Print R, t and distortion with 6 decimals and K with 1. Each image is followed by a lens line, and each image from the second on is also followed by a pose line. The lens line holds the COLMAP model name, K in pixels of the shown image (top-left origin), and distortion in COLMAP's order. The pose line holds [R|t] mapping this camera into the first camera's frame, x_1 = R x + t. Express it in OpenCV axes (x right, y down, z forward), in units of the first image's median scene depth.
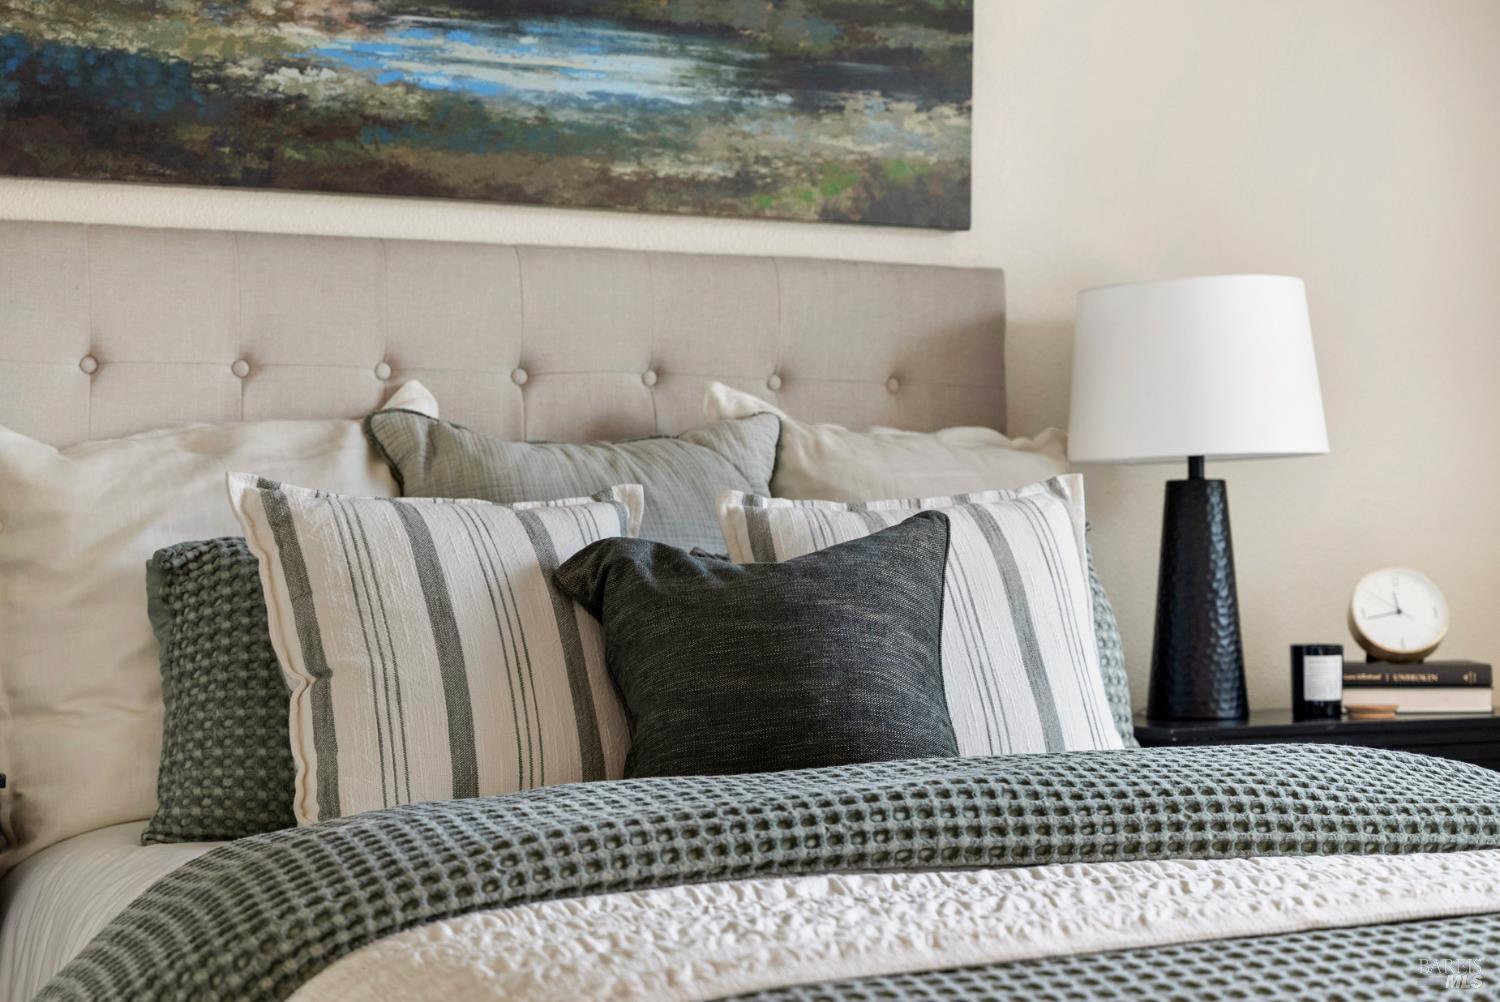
lens RADIAL K [[2805.6, 0, 750.0], [0, 2805.6, 501.0], [0, 0, 1]] dist [-0.007398, -0.083263]
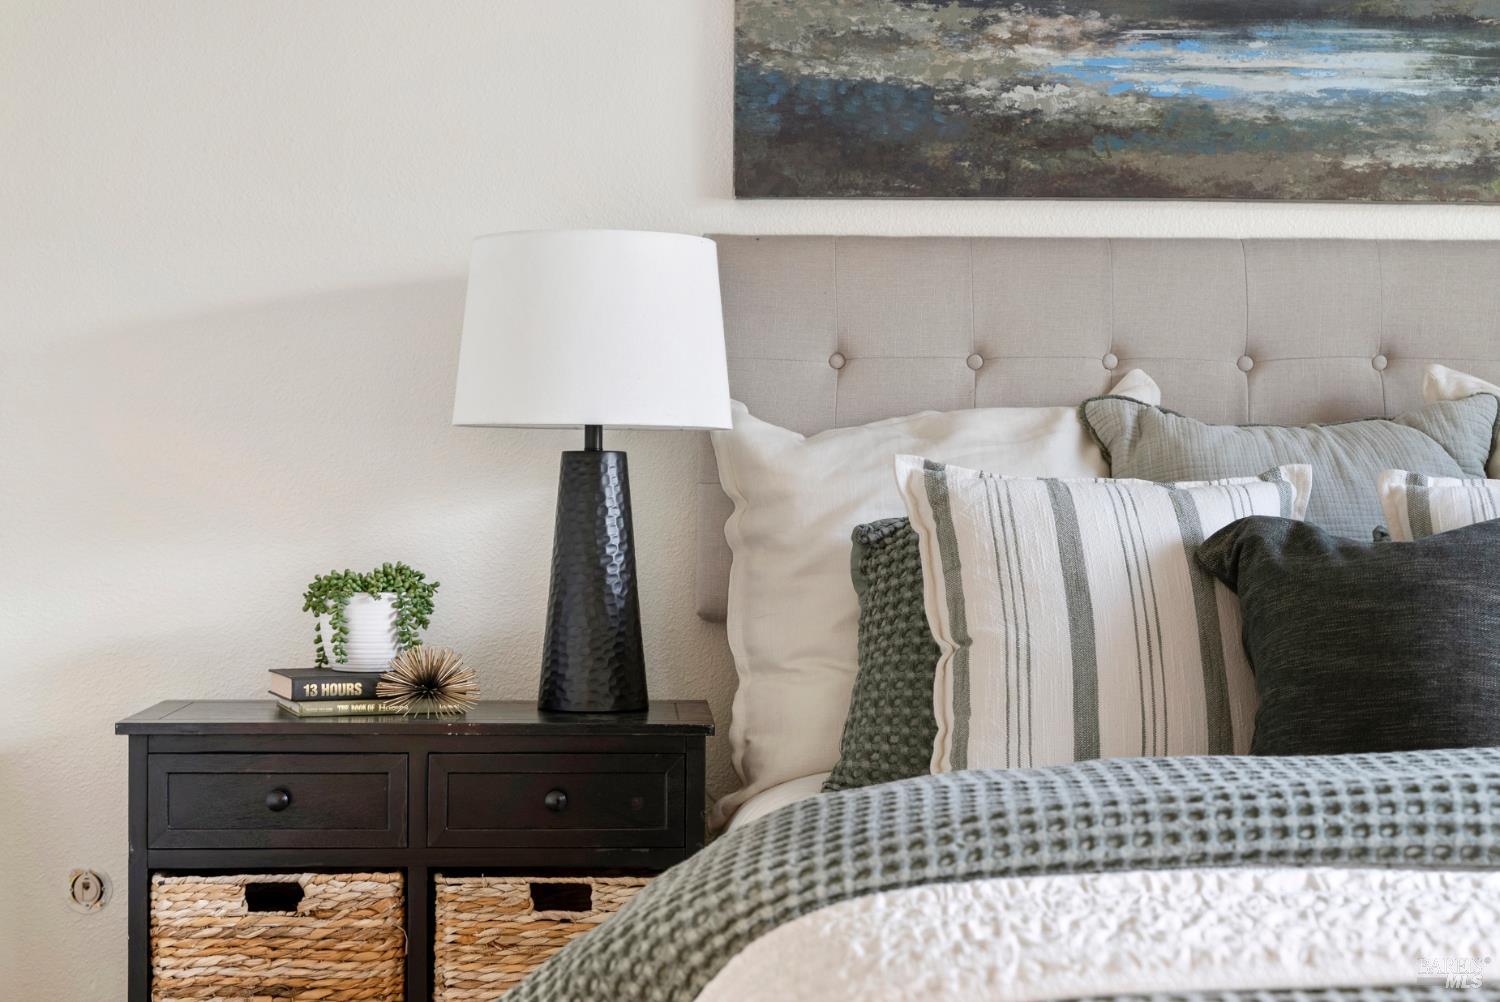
lens RADIAL K [[2341.0, 0, 750.0], [0, 2341.0, 501.0], [0, 0, 1]] dist [-0.008354, -0.026651]
pose [[0.910029, 0.000353, -0.414544, 0.132582], [0.002369, 0.999979, 0.006053, 0.001930], [0.414538, -0.006490, 0.910009, 0.141042]]
